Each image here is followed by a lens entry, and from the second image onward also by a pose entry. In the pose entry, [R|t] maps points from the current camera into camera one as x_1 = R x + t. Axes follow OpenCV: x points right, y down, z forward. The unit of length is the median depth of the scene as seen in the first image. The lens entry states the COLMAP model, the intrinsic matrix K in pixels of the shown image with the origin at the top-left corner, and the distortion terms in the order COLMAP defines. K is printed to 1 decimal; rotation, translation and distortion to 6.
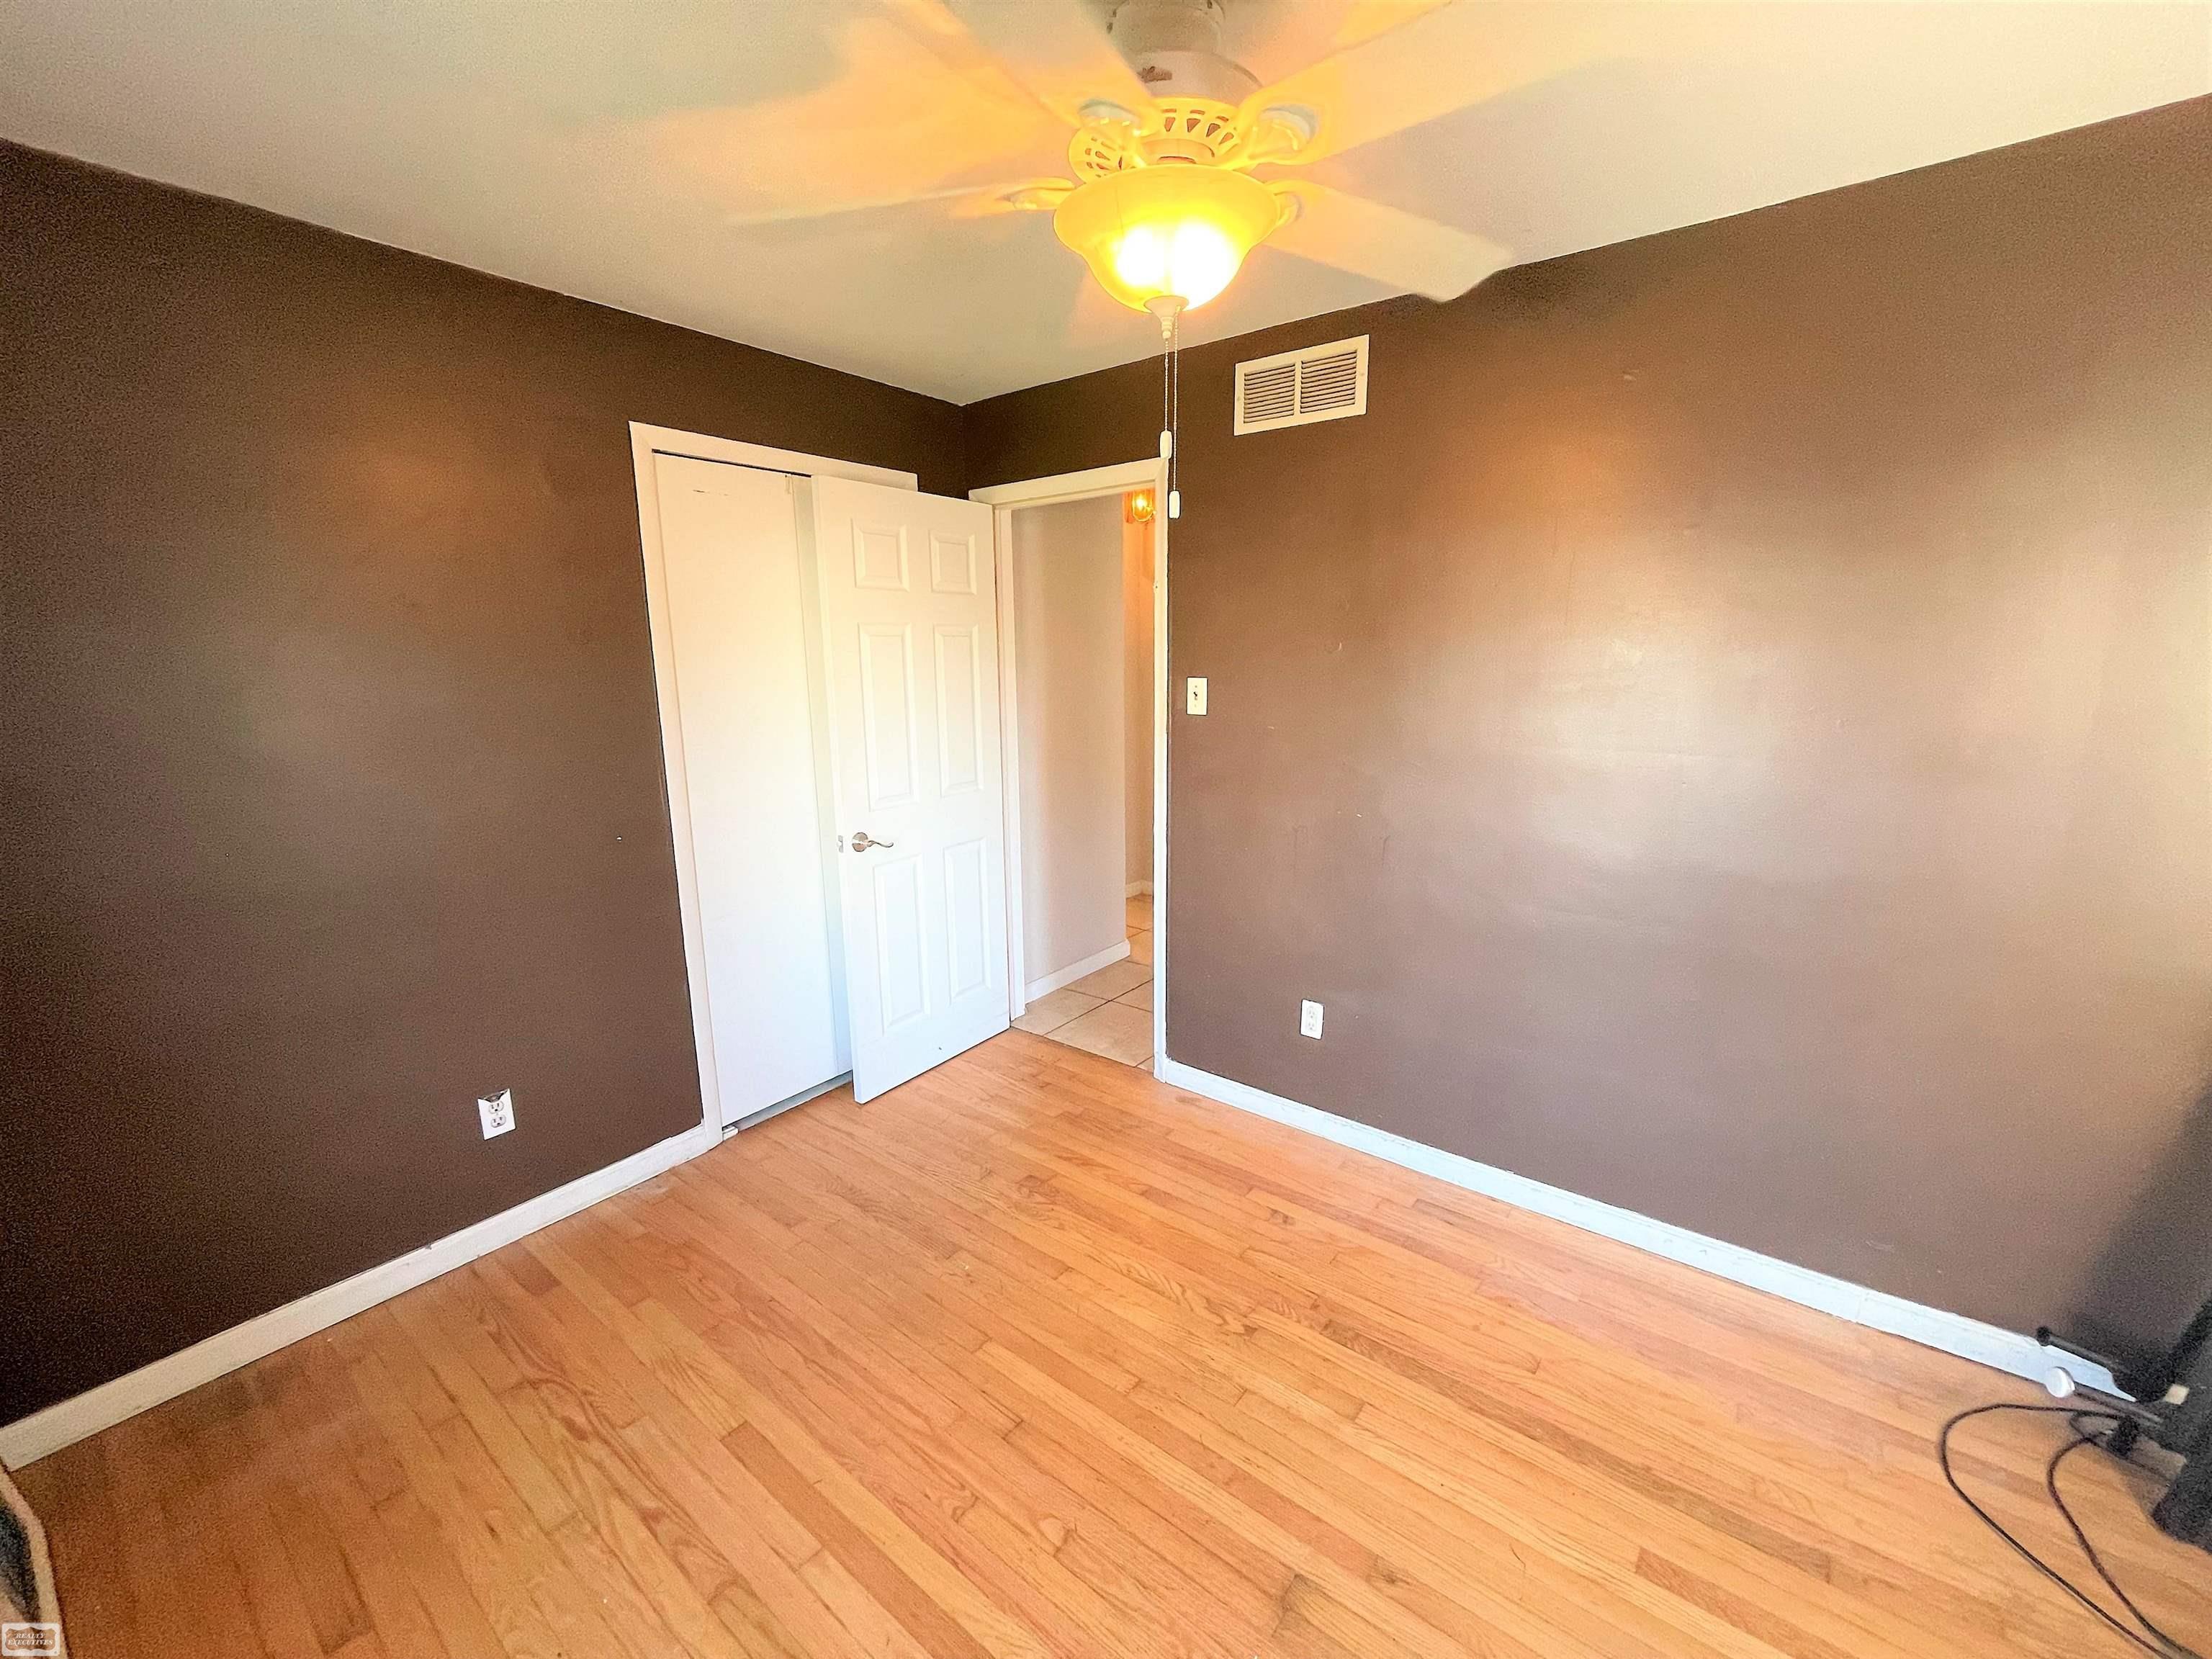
lens RADIAL K [[891.5, 0, 1106.3], [0, 891.5, 829.9], [0, 0, 1]] dist [0.009927, -0.000178]
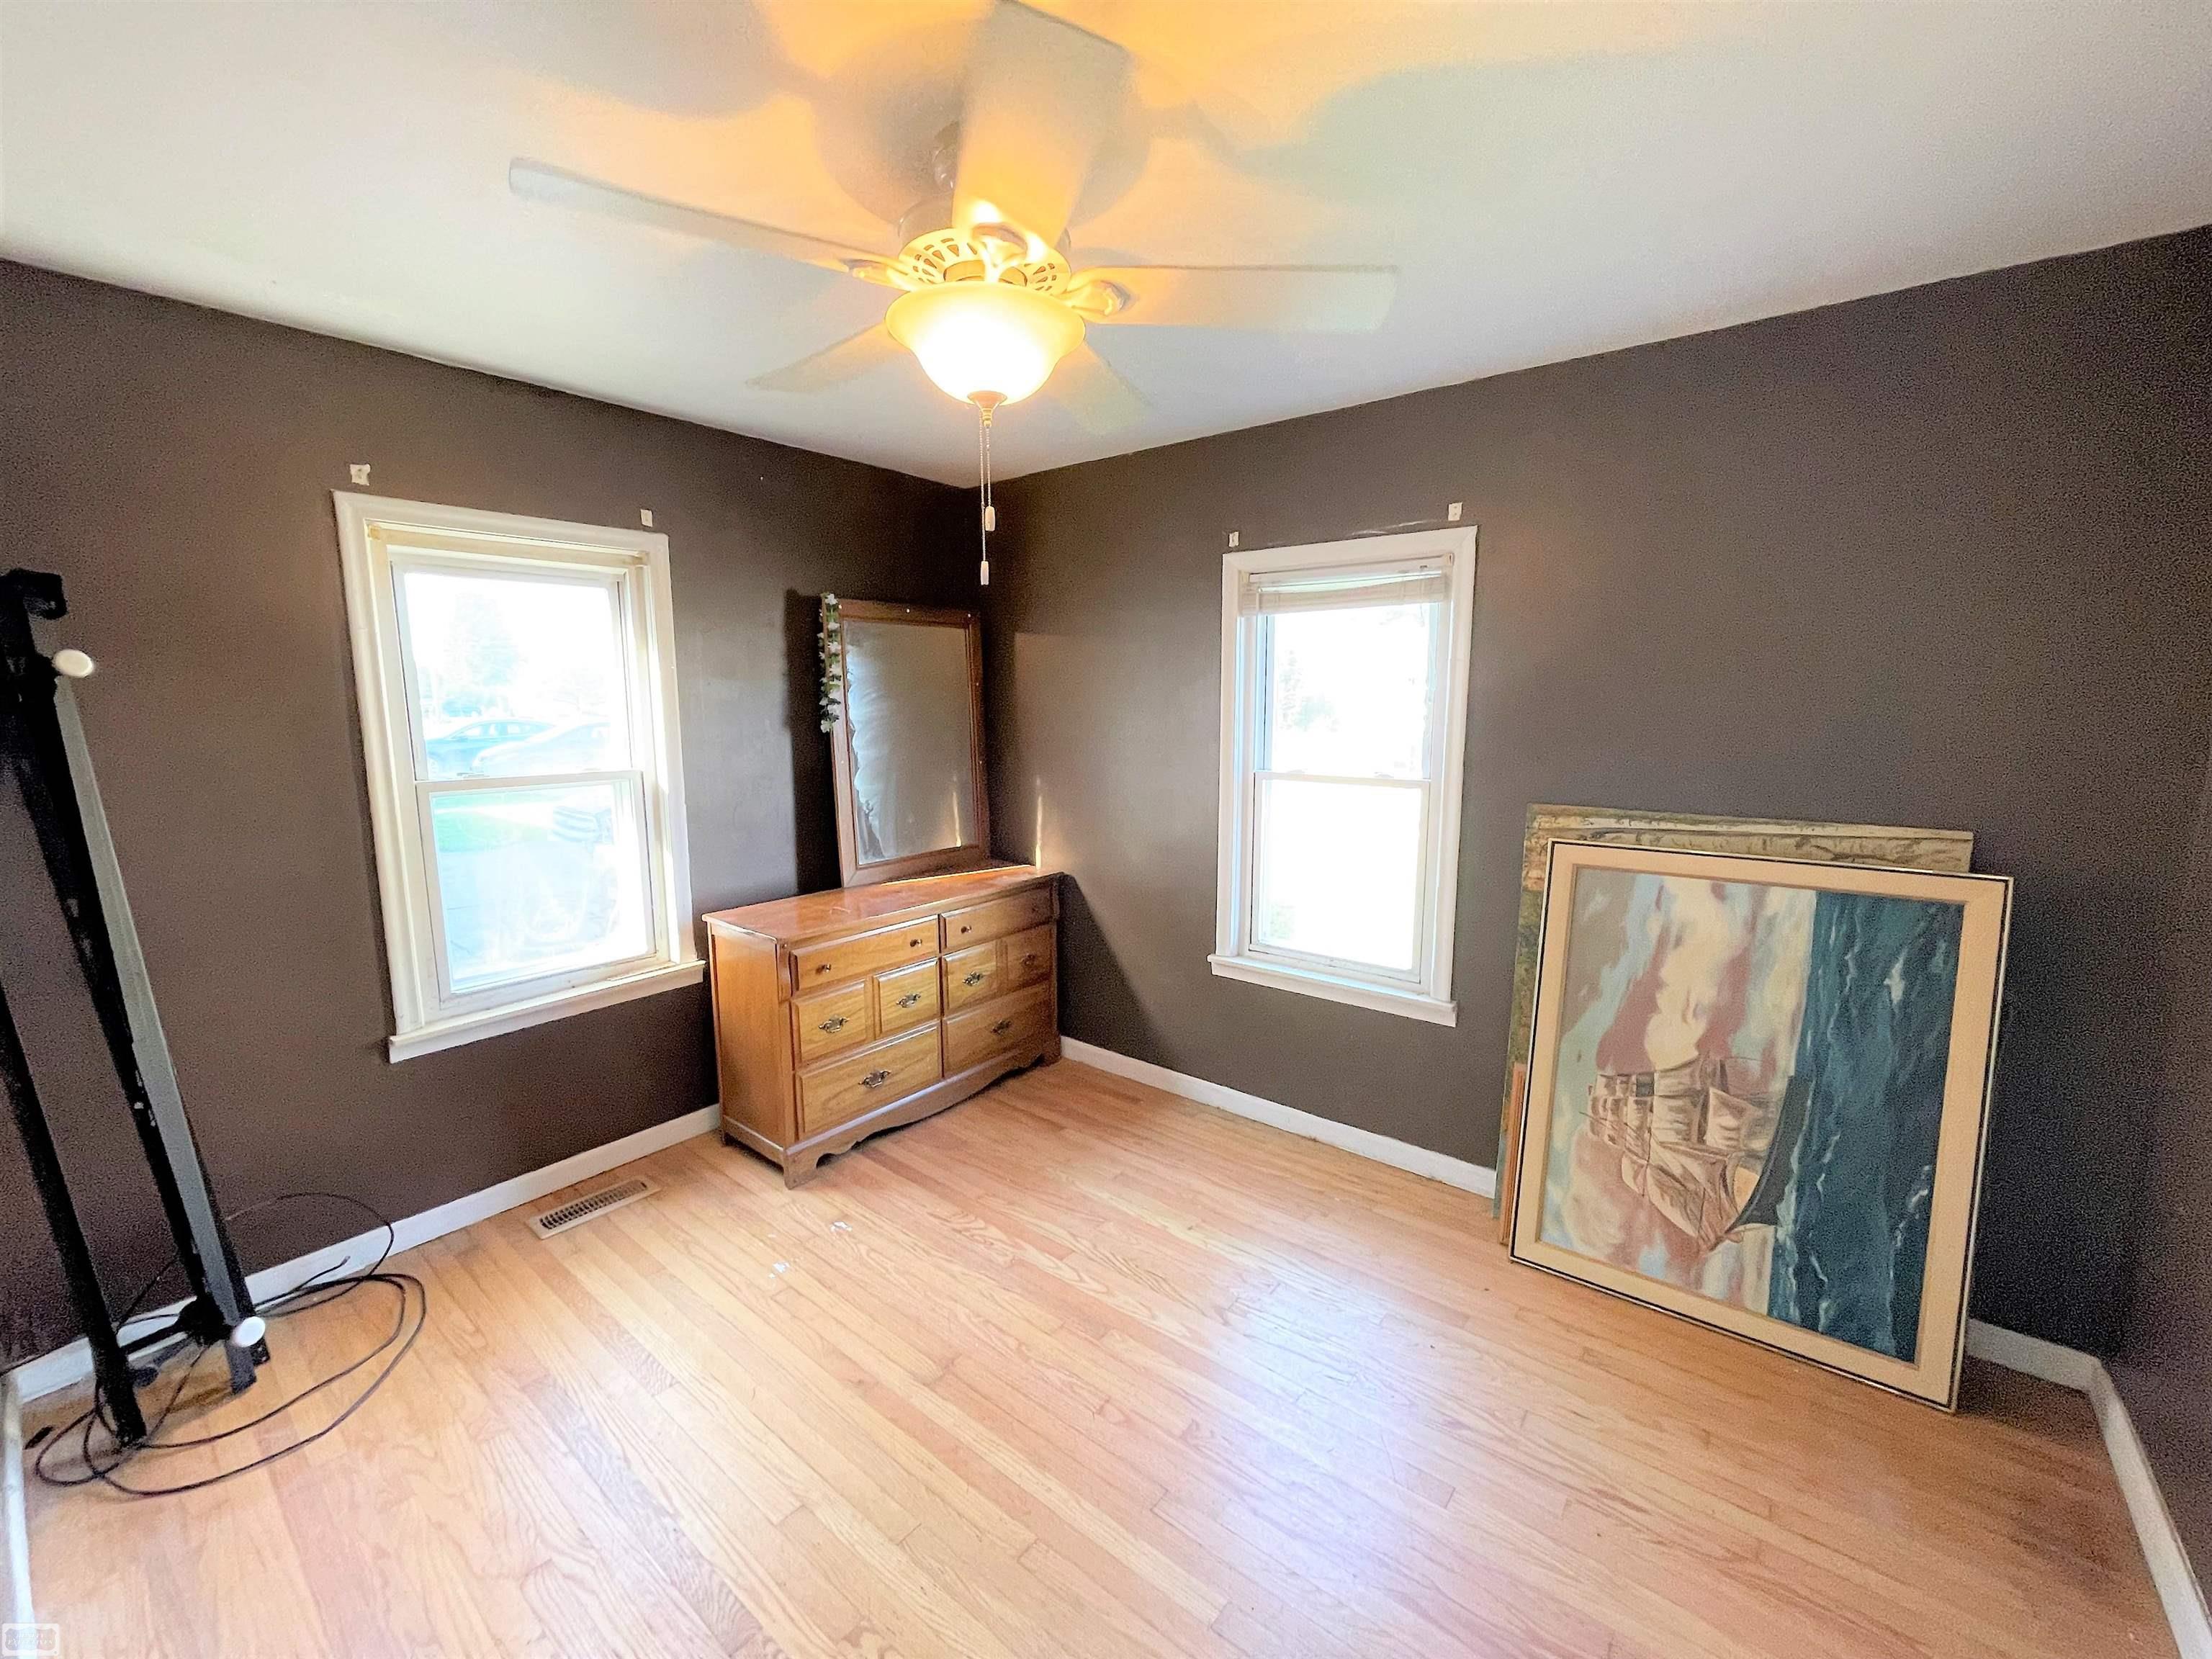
lens RADIAL K [[891.5, 0, 1102.6], [0, 891.5, 830.6], [0, 0, 1]] dist [0.009927, -0.000178]
pose [[-0.999801, 0.010381, 0.017021, -0.068845], [0.015547, 0.940419, 0.339661, -0.346068], [-0.012481, 0.339858, -0.940394, 1.723810]]
